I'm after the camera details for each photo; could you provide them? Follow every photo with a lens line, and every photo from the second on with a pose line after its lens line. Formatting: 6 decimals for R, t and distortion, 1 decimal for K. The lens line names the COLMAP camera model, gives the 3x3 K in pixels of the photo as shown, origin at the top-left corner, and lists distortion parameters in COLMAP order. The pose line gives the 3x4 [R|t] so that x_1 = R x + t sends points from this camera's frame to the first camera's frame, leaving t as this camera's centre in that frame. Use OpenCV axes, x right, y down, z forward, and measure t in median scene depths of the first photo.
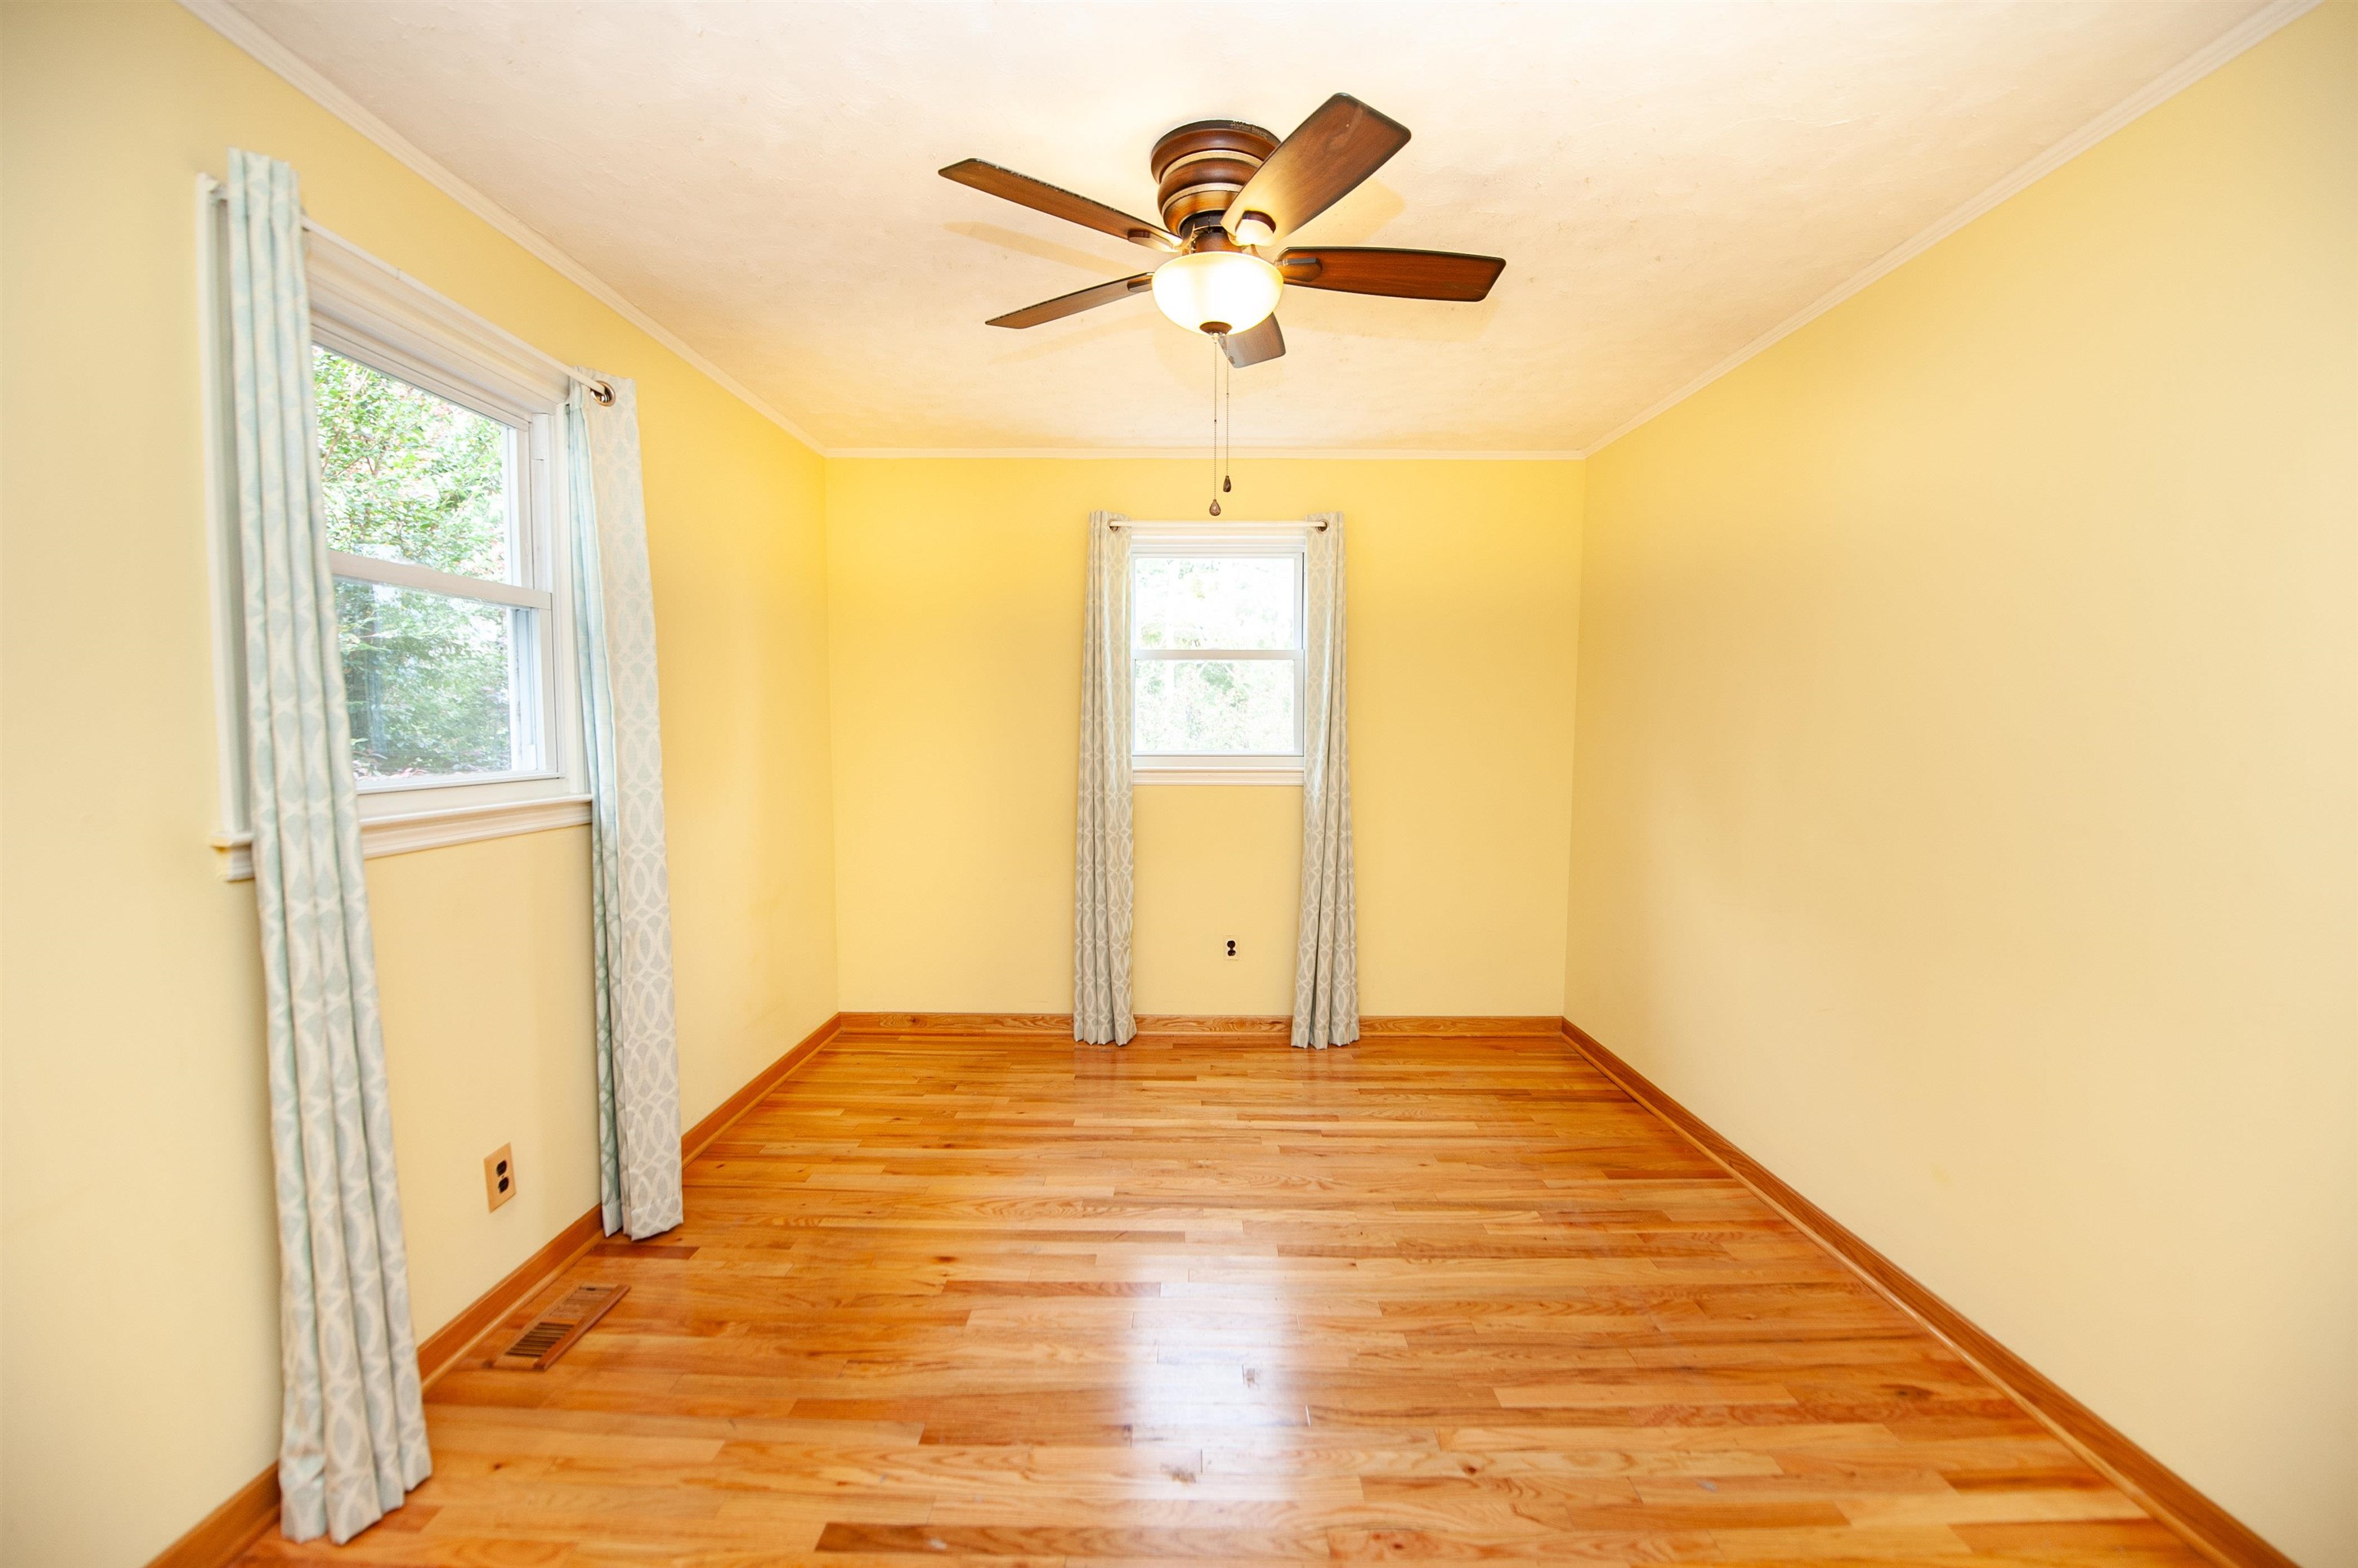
lens RADIAL K [[944.2, 0, 1182.1], [0, 944.2, 794.2], [0, 0, 1]] dist [-0.020231, -0.001884]
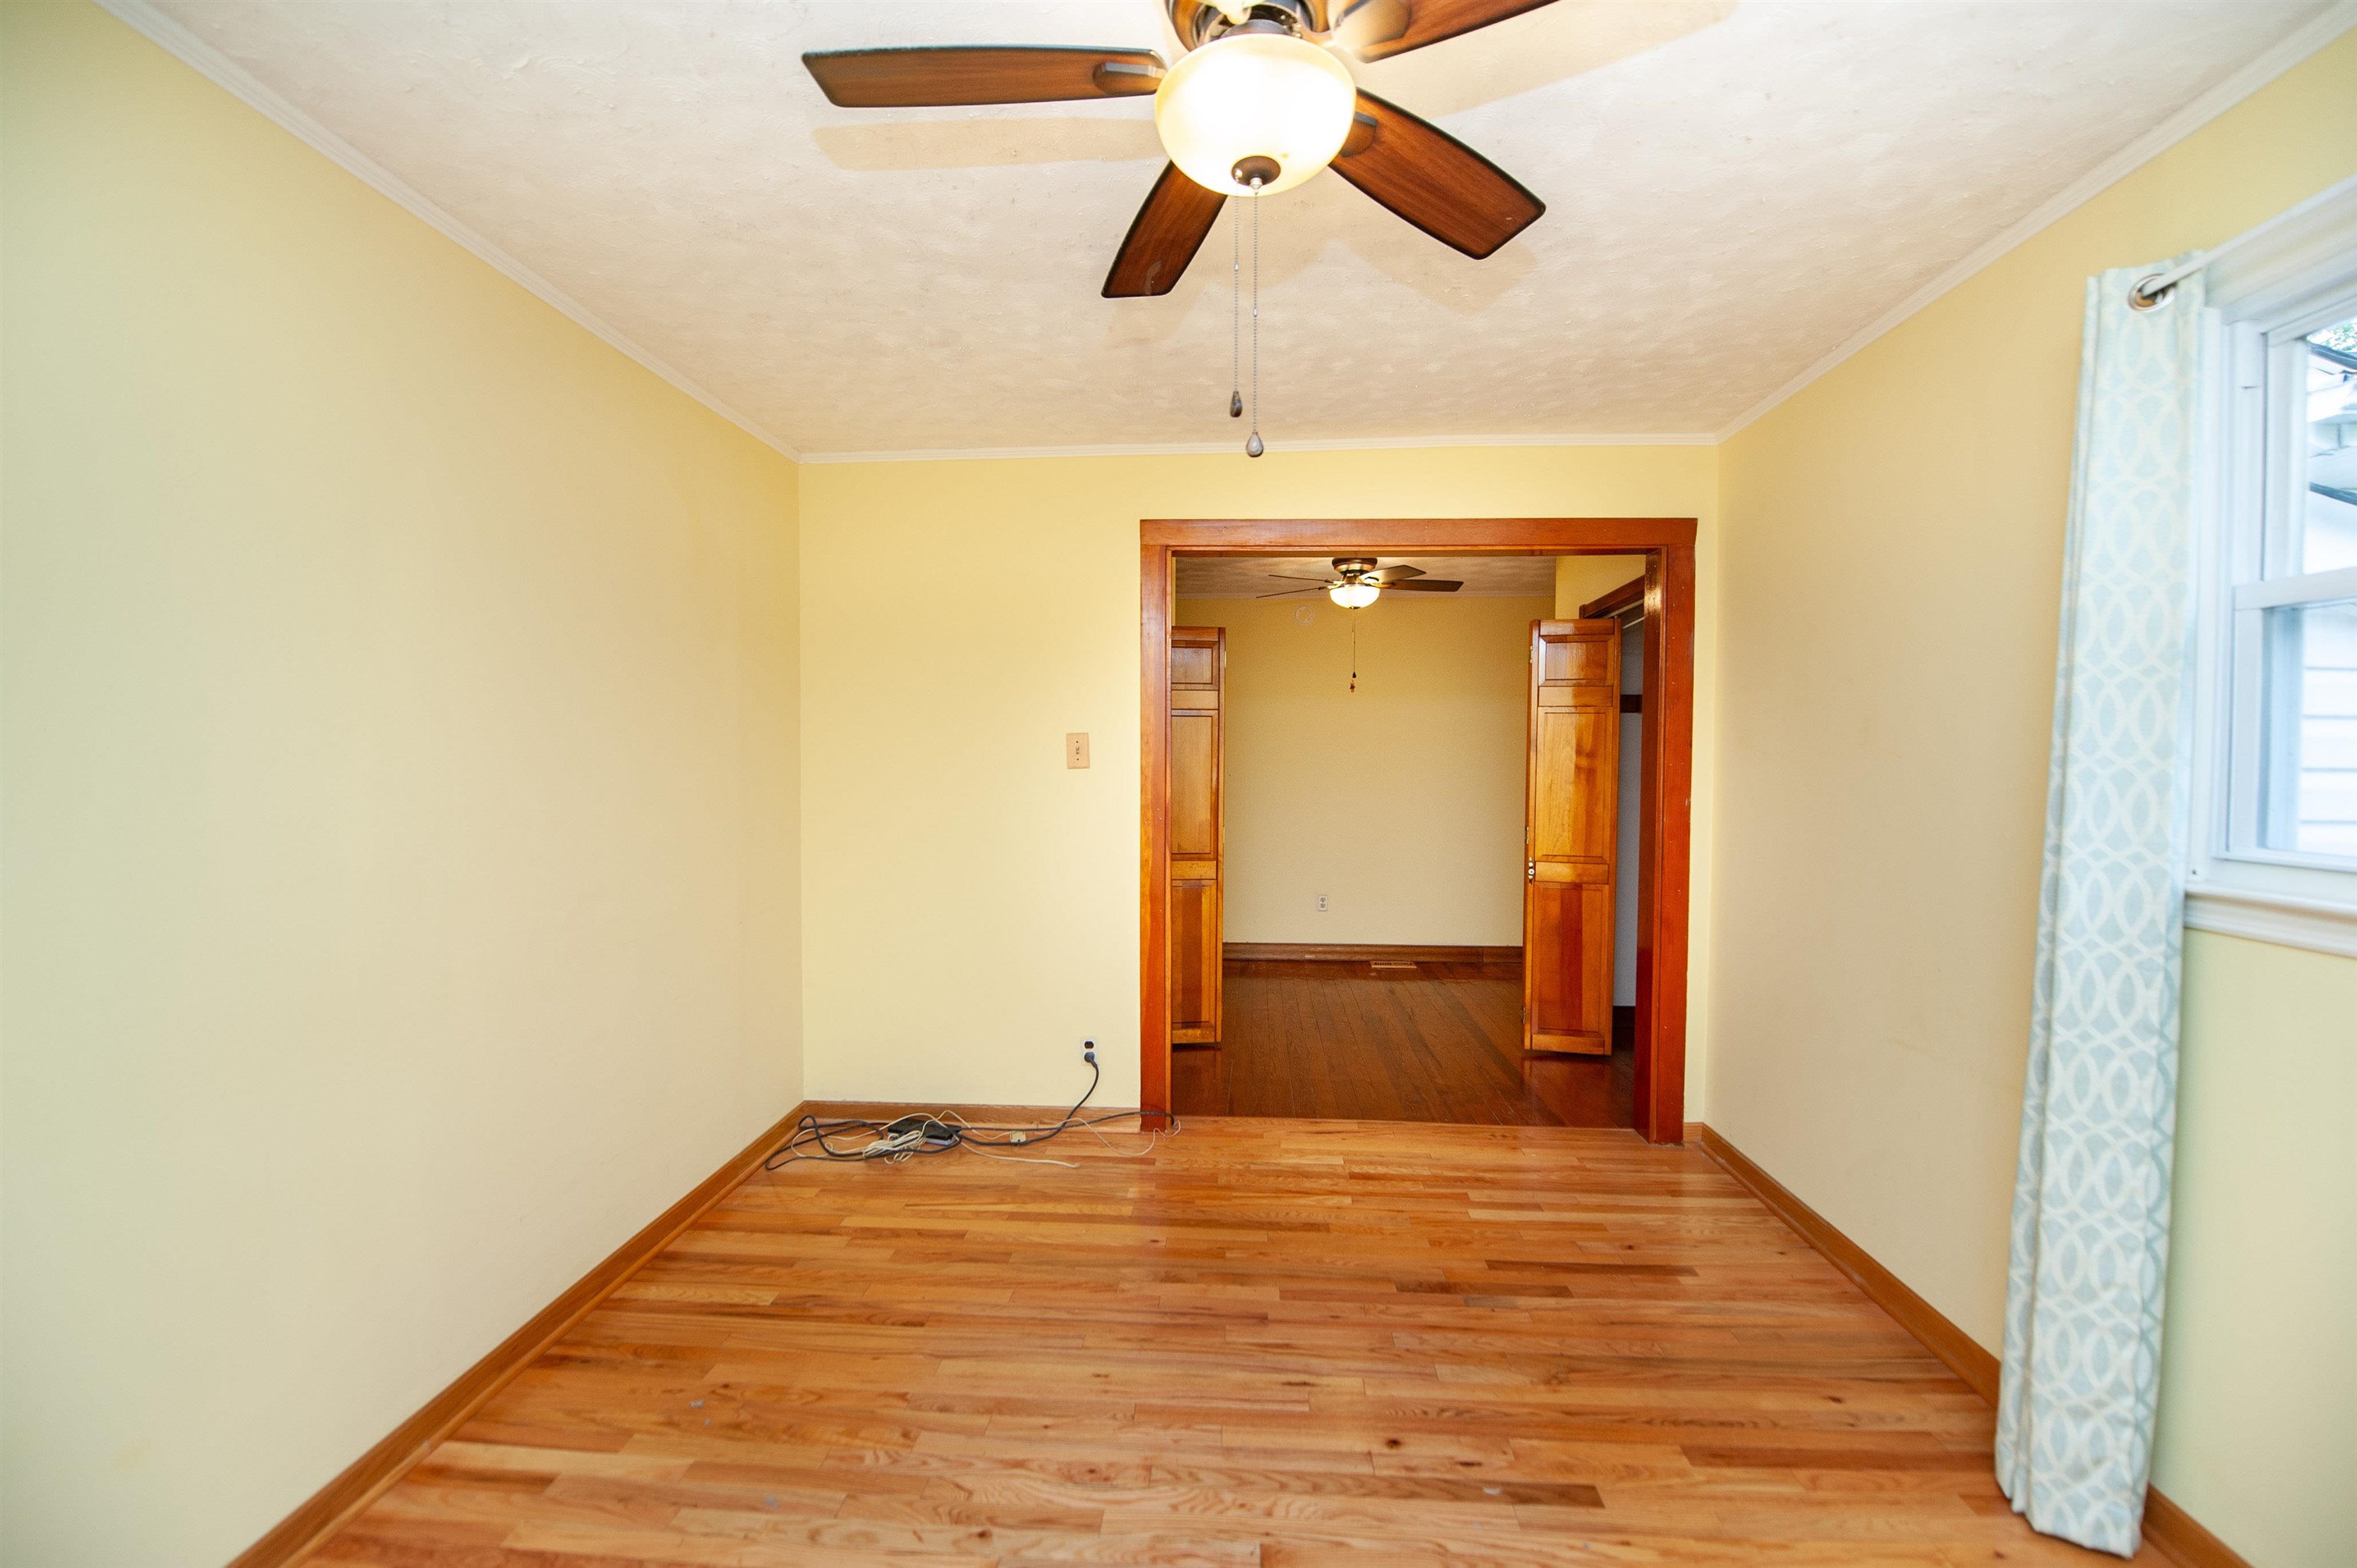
lens RADIAL K [[943.7, 0, 1178.1], [0, 943.7, 776.6], [0, 0, 1]] dist [-0.020231, -0.001884]
pose [[-0.997934, -0.006844, 0.063887, 0.052383], [-0.000506, 0.995117, 0.098699, -0.170214], [-0.064250, 0.098462, -0.993064, 1.983570]]
